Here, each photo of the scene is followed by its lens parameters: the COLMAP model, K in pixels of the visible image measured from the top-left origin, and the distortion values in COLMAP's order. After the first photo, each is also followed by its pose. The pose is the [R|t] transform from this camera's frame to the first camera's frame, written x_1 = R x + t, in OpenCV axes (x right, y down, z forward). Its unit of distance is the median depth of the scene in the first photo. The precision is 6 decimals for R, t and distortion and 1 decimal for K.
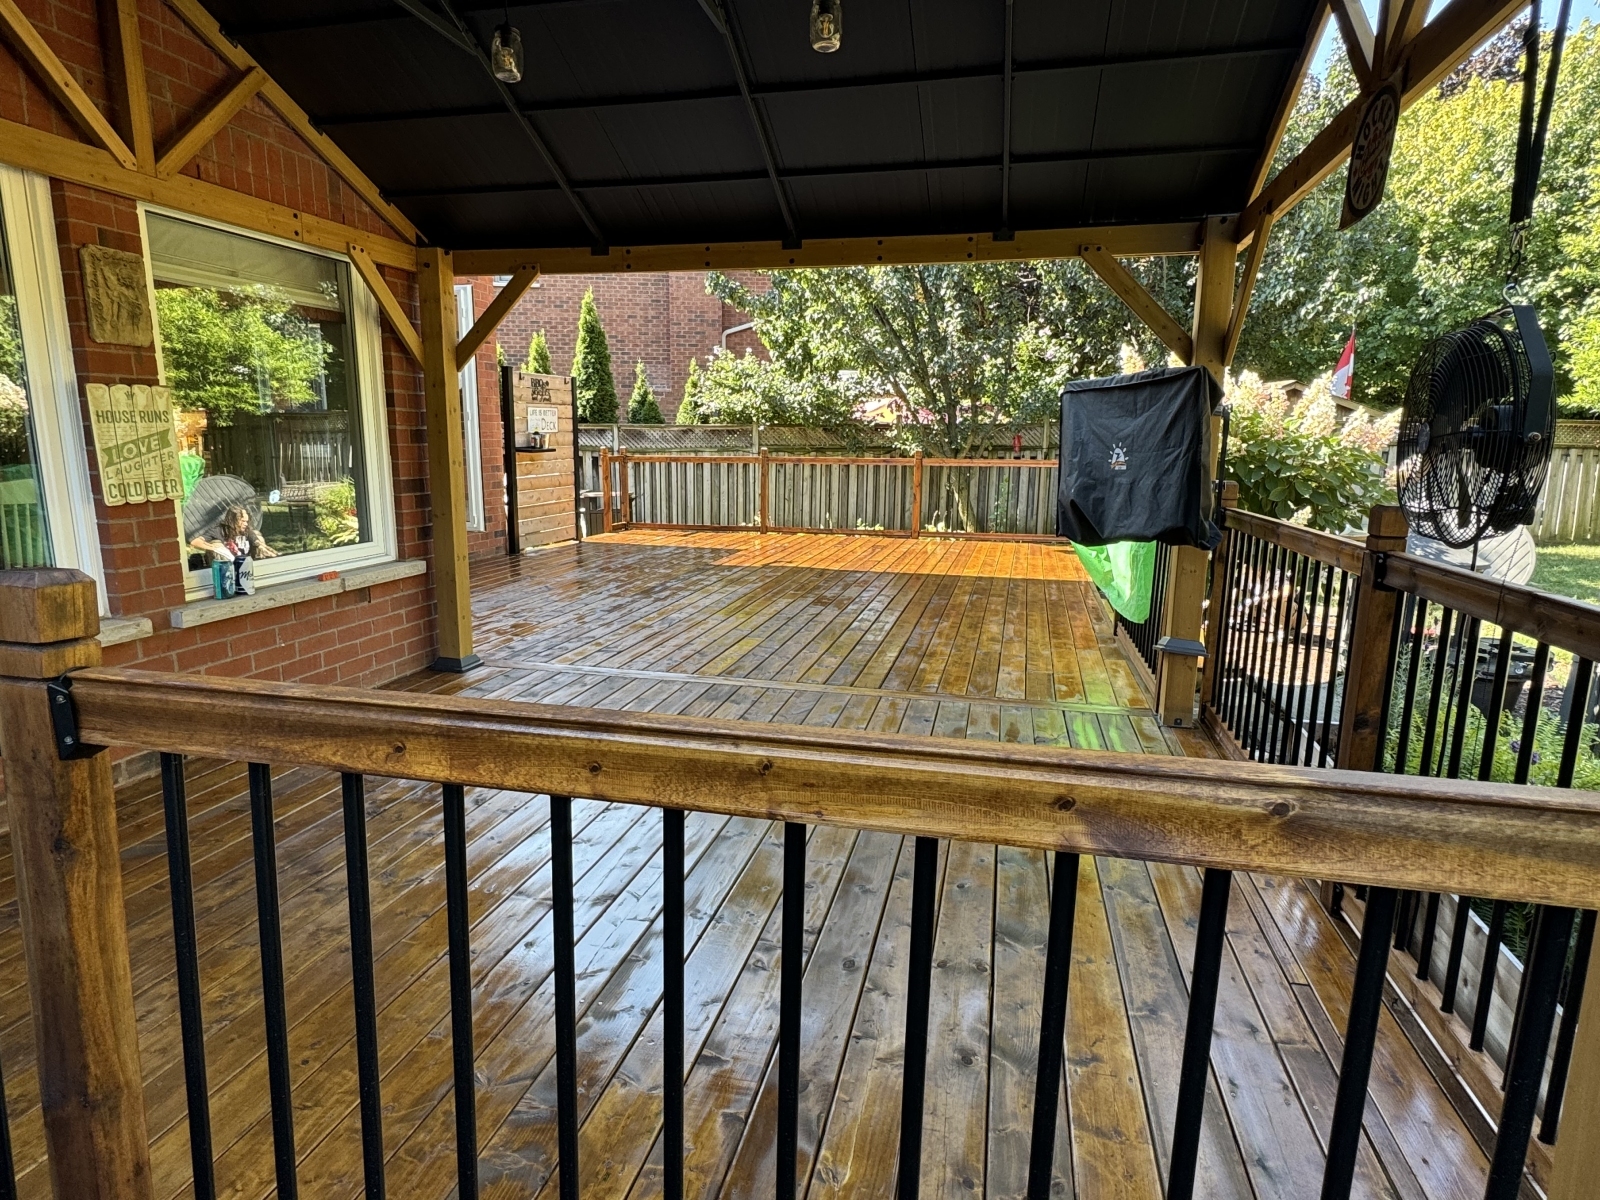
lens RADIAL K [[889.3, 0, 799.8], [0, 889.3, 608.4], [0, 0, 1]] dist [0.040407, 0.001430]
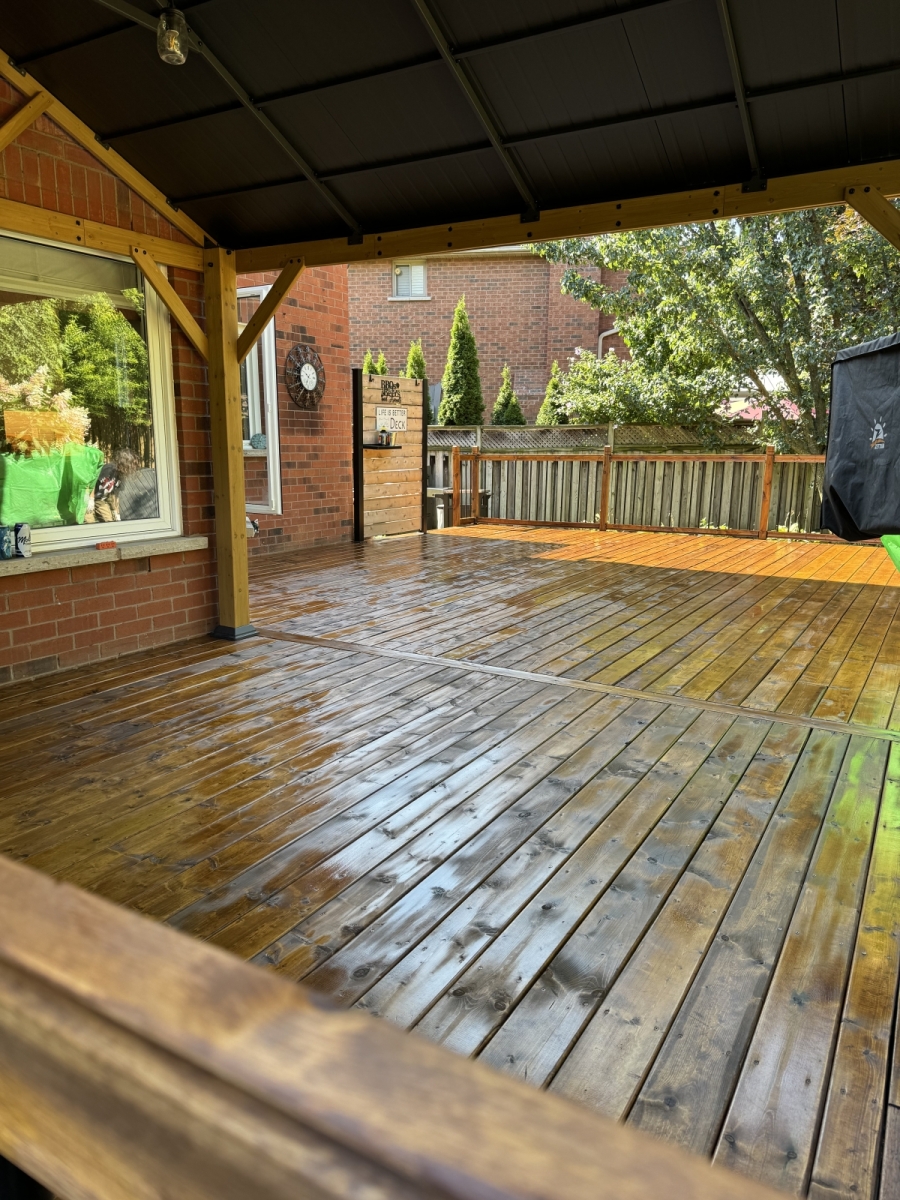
lens RADIAL K [[844.7, 0, 451.5], [0, 844.7, 606.6], [0, 0, 1]] dist [0.081466, -0.046726]
pose [[0.958297, 0.051985, -0.281006, 0.163898], [-0.052115, 0.998616, 0.007016, 0.008734], [0.280982, 0.007921, 0.959680, 0.078755]]
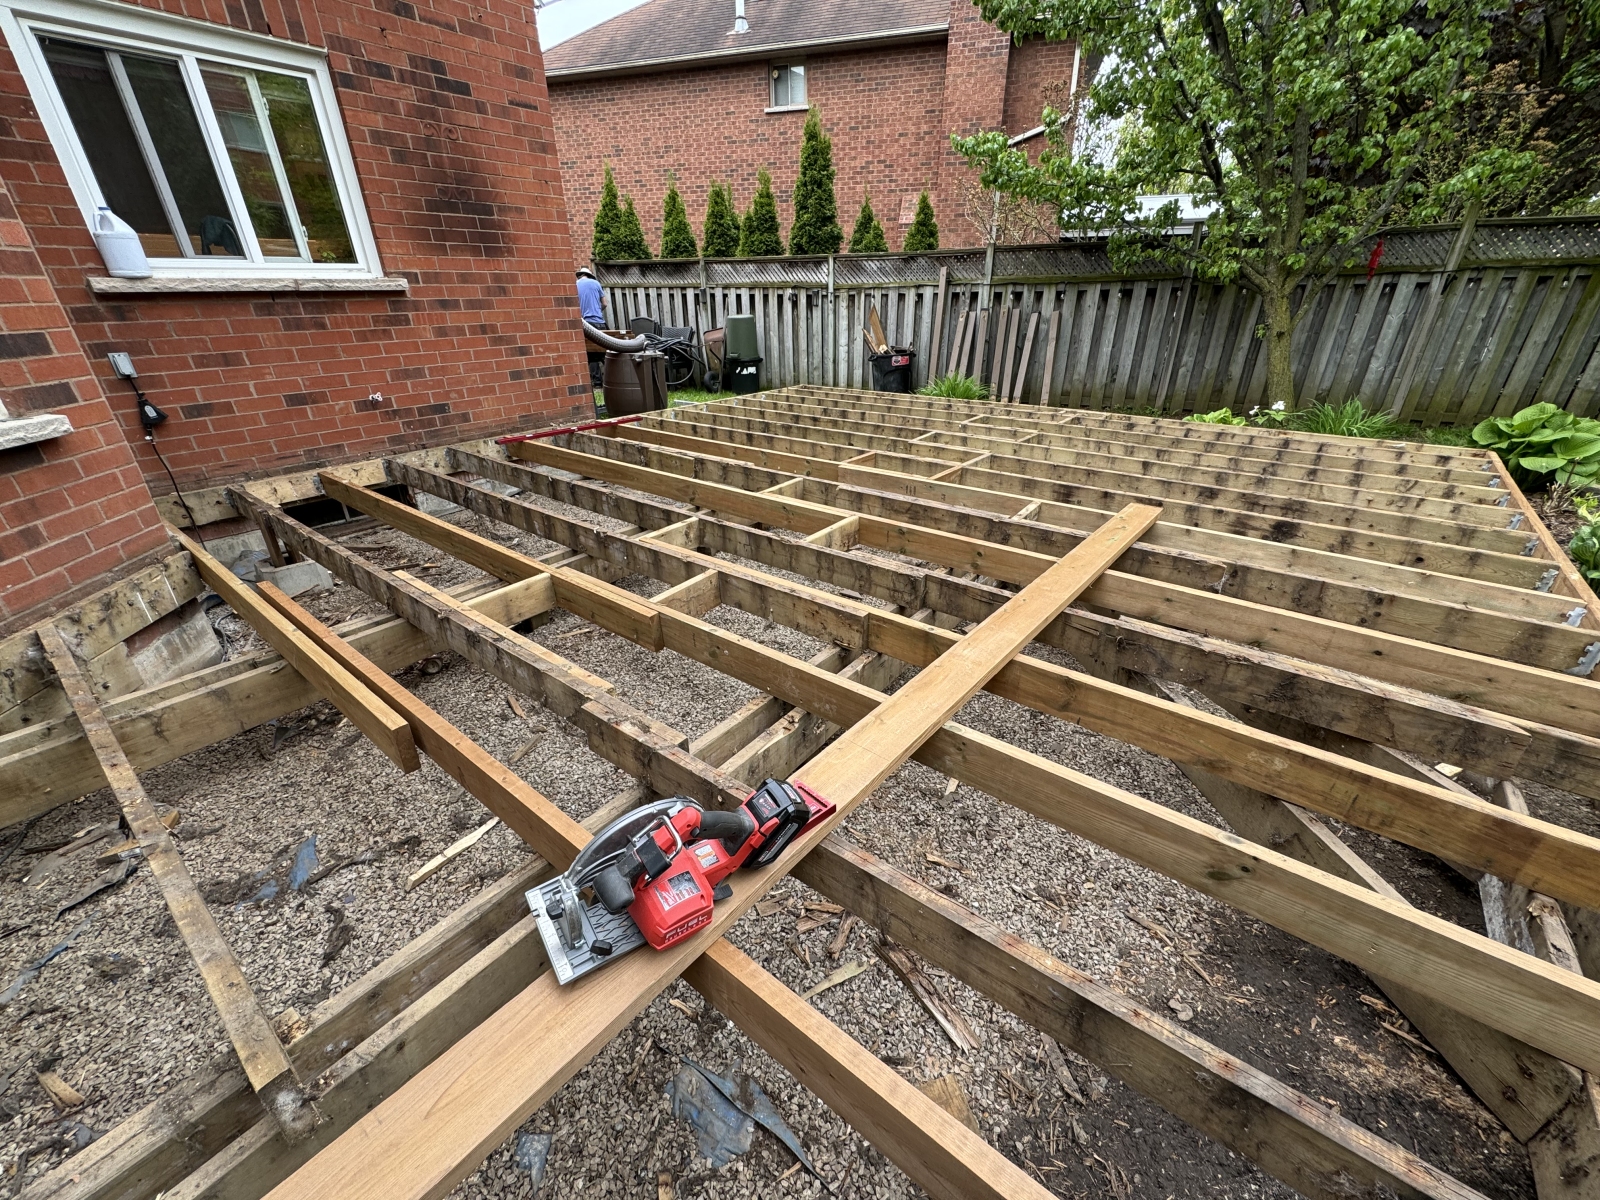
lens RADIAL K [[644.0, 0, 795.1], [0, 644.0, 597.0], [0, 0, 1]] dist [-0.003486, -0.000051]
pose [[0.909076, 0.164873, -0.382619, 0.176571], [-0.062943, 0.962176, 0.265059, -0.134767], [0.411848, -0.216876, 0.885068, 1.017121]]
